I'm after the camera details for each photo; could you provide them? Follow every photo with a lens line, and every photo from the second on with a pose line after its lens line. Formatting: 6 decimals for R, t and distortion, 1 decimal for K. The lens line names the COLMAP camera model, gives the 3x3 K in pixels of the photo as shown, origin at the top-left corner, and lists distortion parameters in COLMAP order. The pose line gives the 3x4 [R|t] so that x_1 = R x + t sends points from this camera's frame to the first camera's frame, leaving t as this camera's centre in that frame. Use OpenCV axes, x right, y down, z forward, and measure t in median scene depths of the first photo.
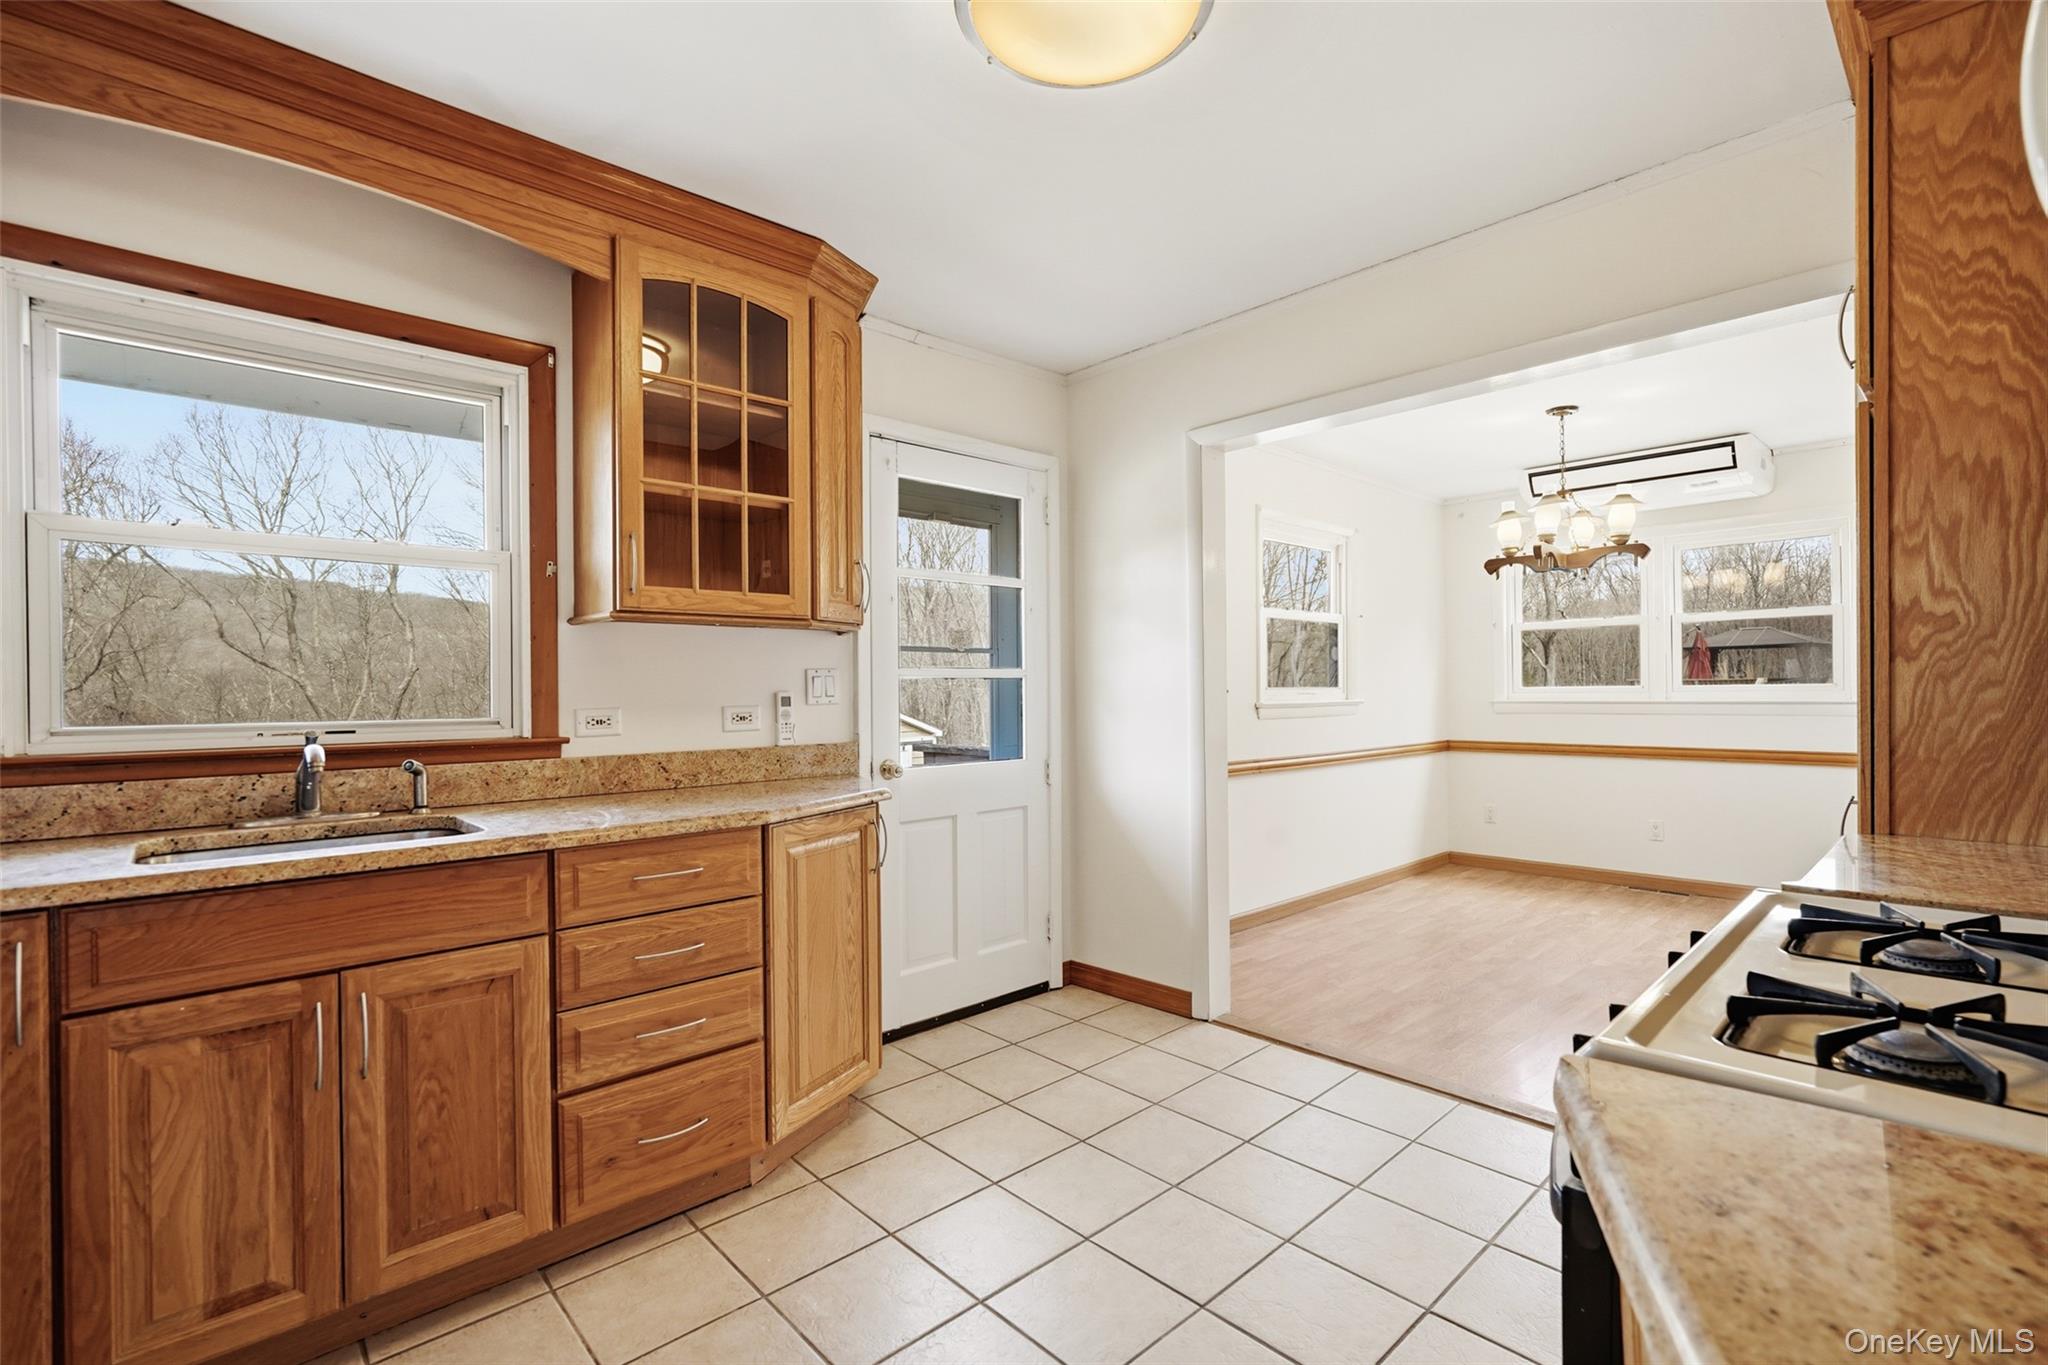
lens RADIAL K [[932.5, 0, 1019.4], [0, 932.5, 701.0], [0, 0, 1]] dist [-0.003441, 0.000139]
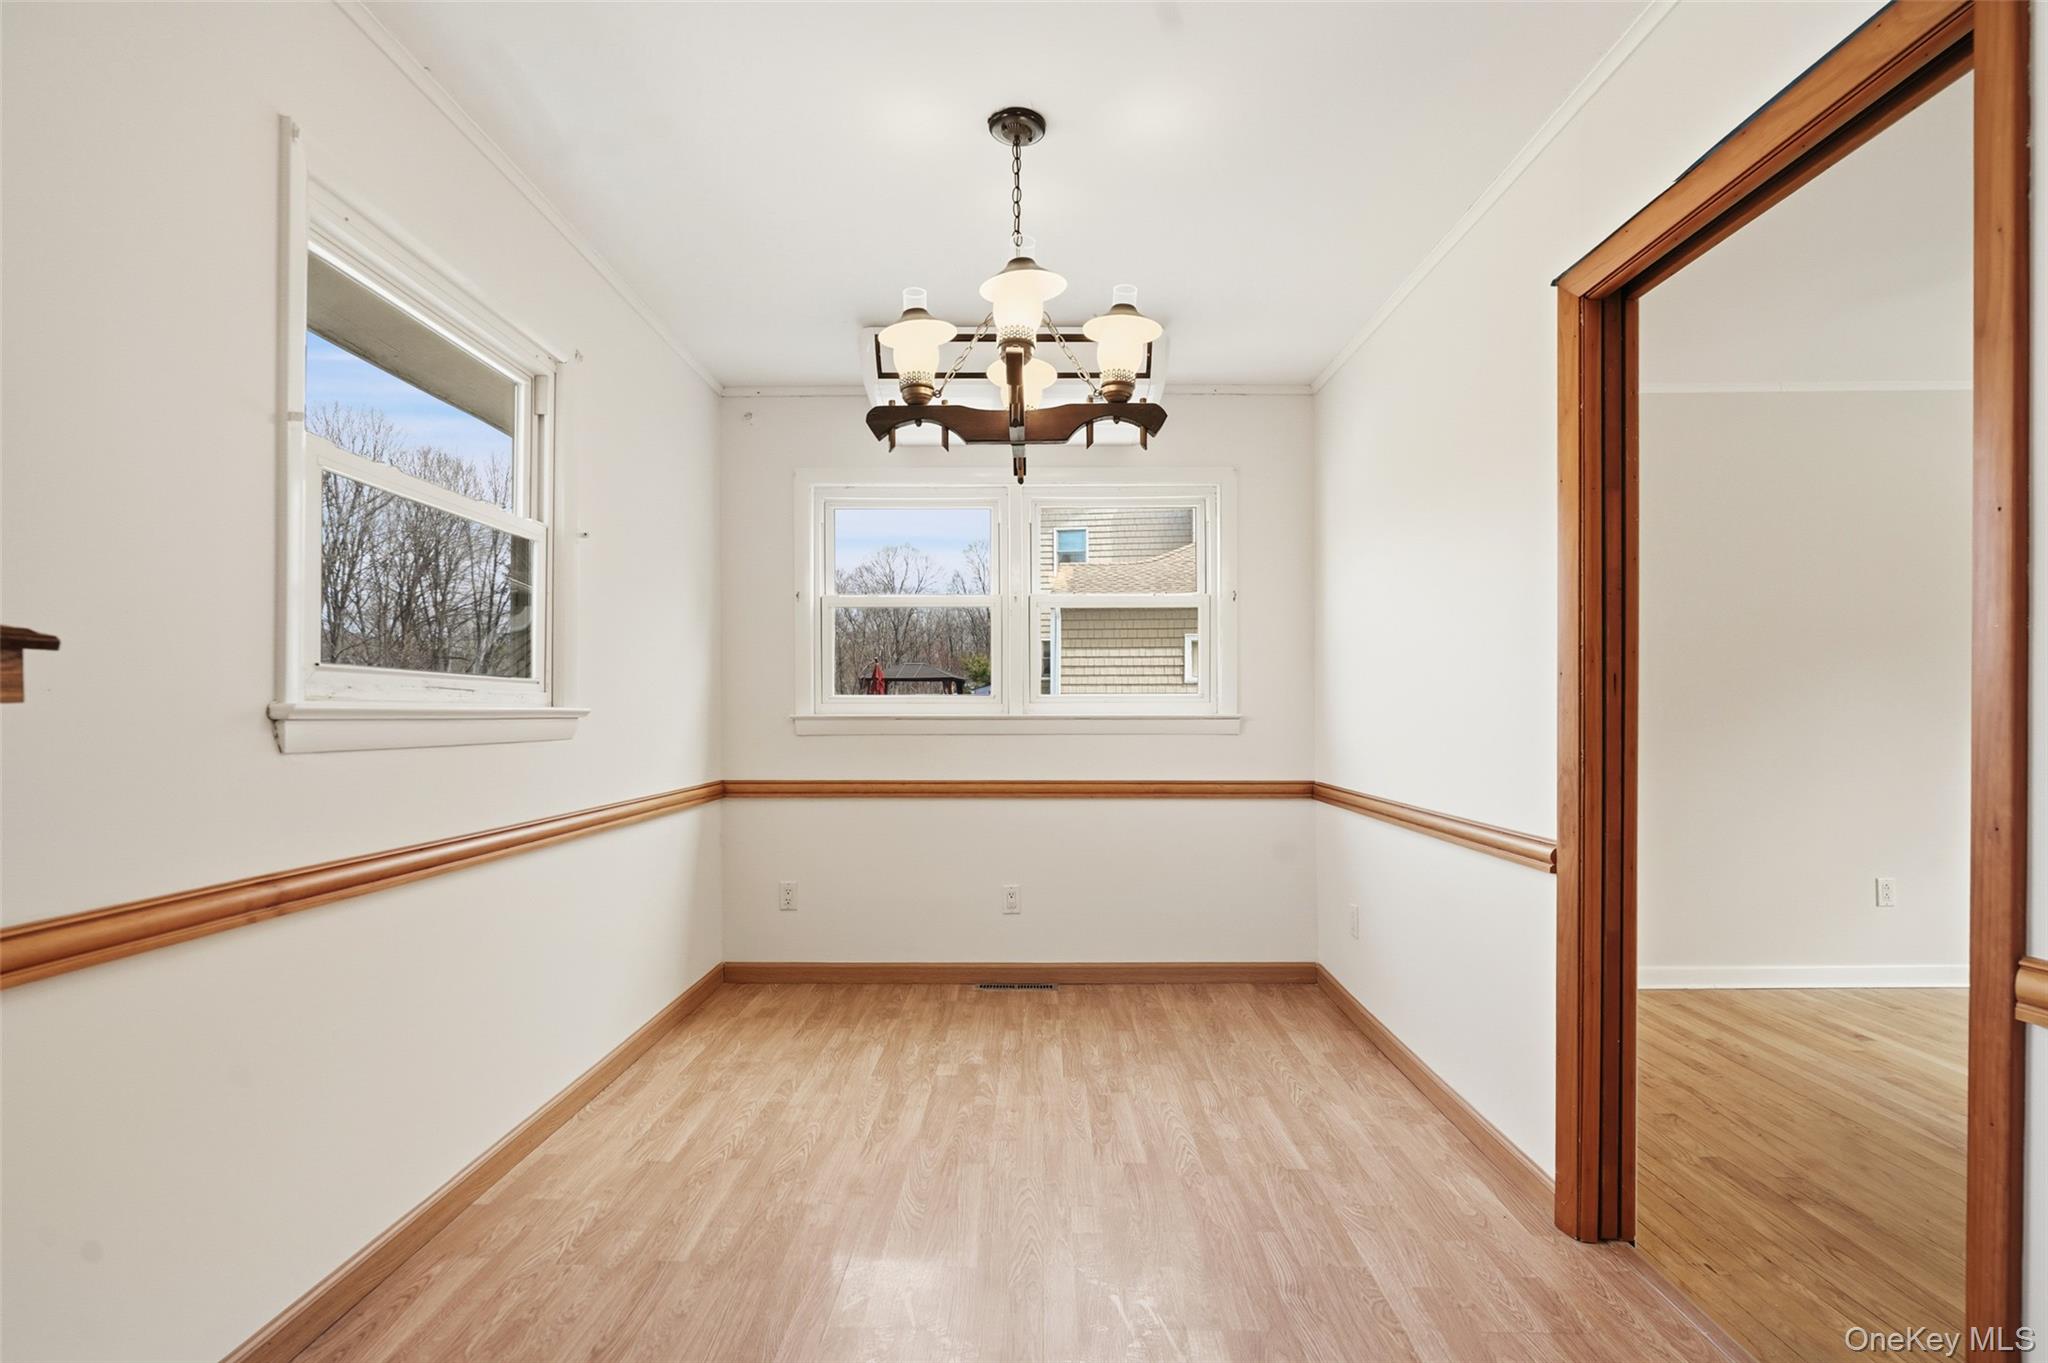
lens RADIAL K [[932.5, 0, 1019.4], [0, 932.5, 700.0], [0, 0, 1]] dist [-0.003441, 0.000139]
pose [[0.688140, 0.019575, 0.725314, 0.231318], [0.002688, 0.999560, -0.029526, 0.012480], [-0.725573, 0.022268, 0.687785, 0.676256]]
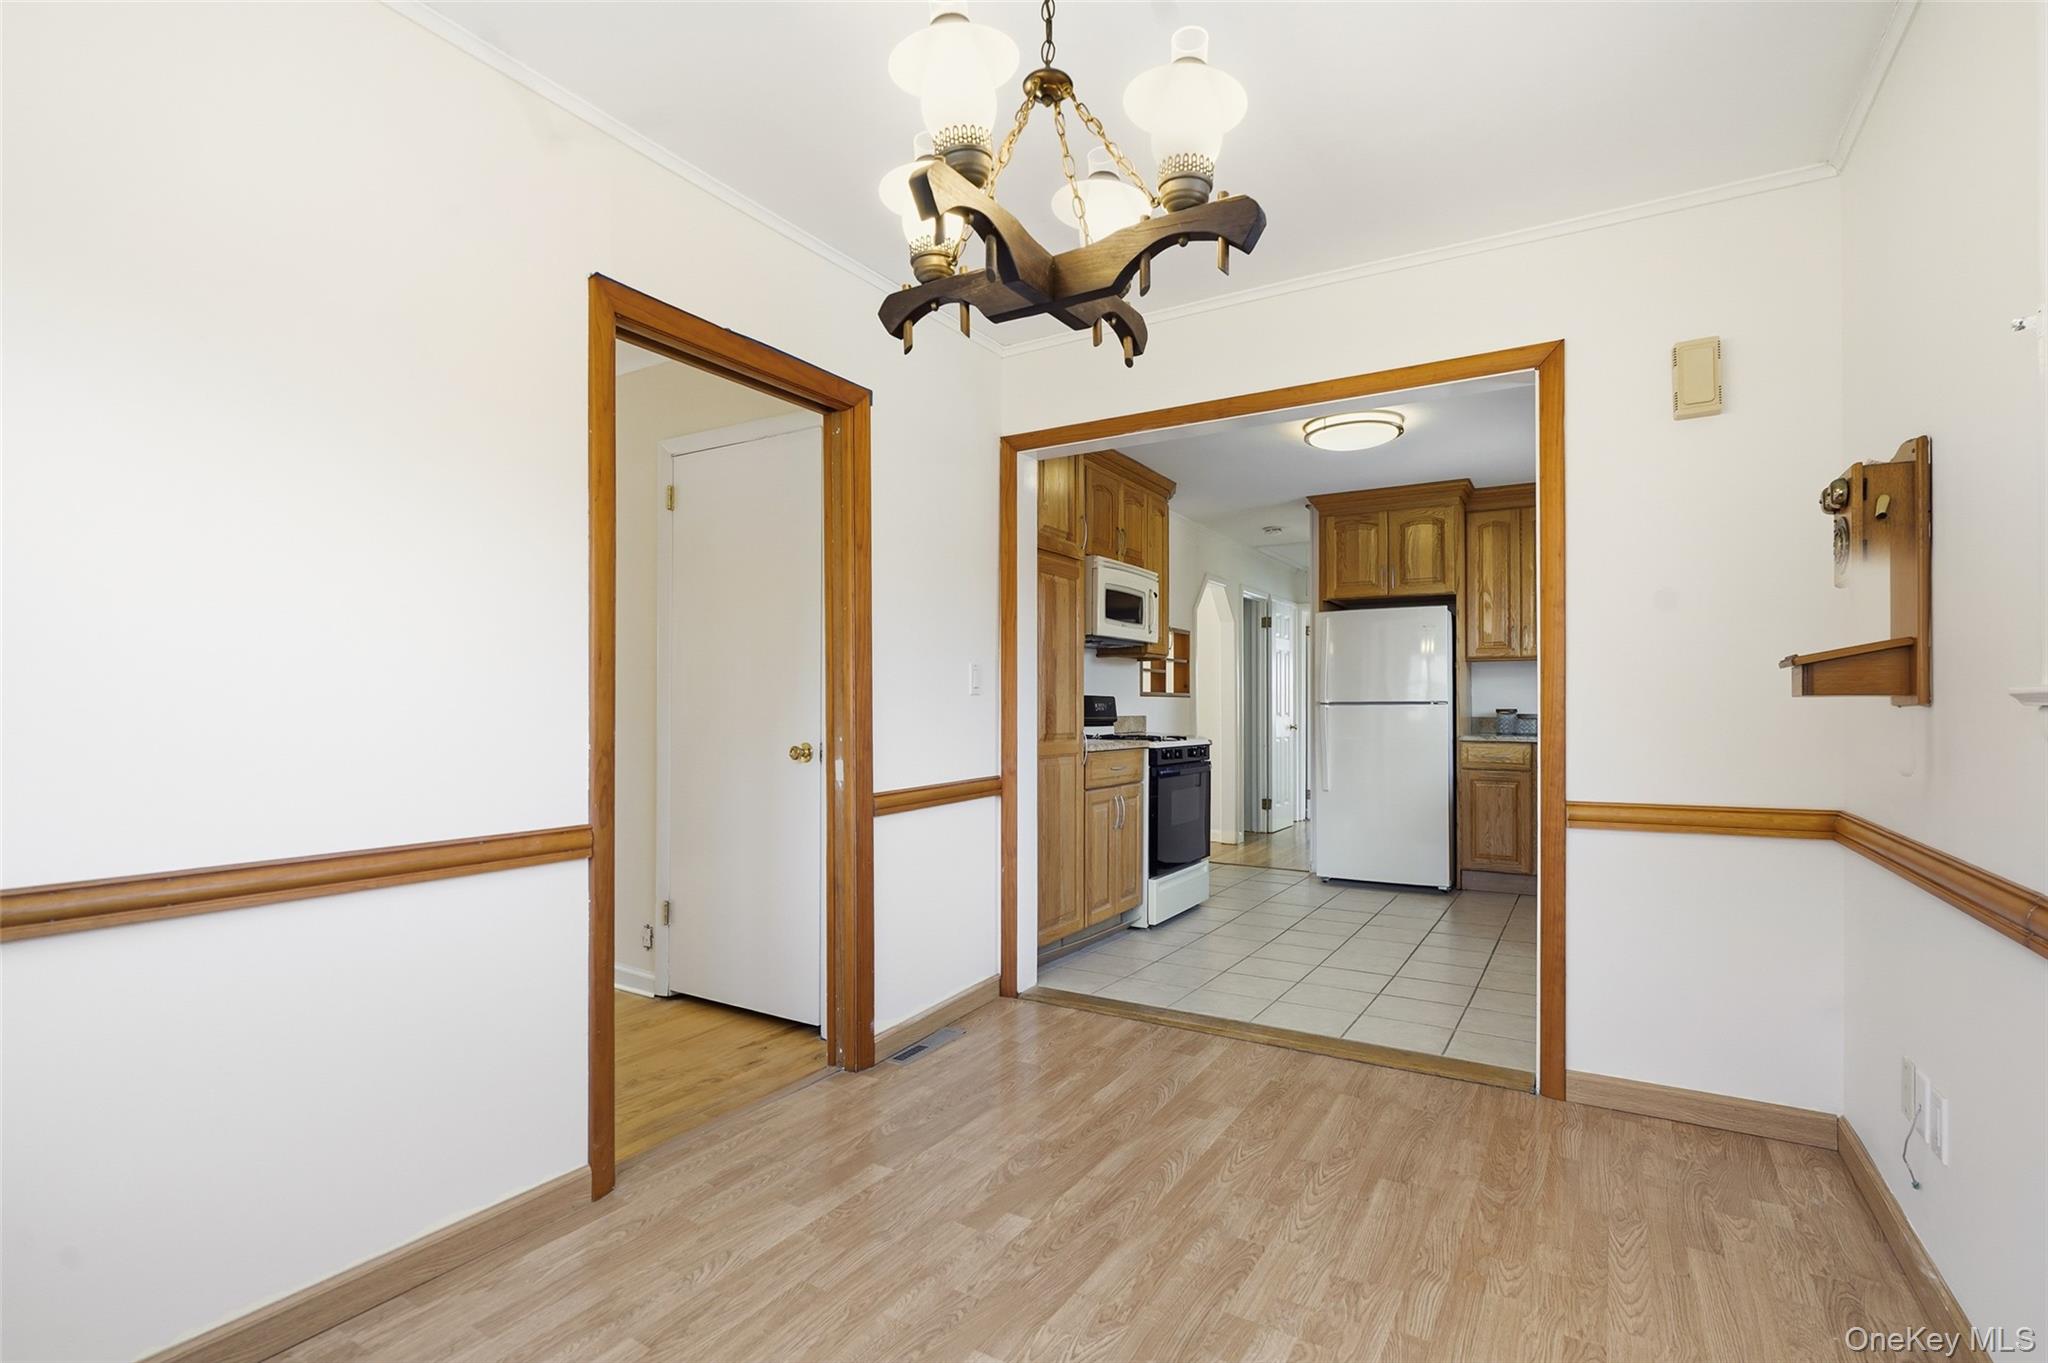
lens RADIAL K [[965.6, 0, 1018.5], [0, 965.6, 704.4], [0, 0, 1]] dist [-0.001673, 0.001330]
pose [[-0.961704, 0.005816, -0.274030, 1.066574], [0.002756, 0.999930, 0.011548, 0.005347], [0.274078, 0.010350, -0.961652, 2.052492]]
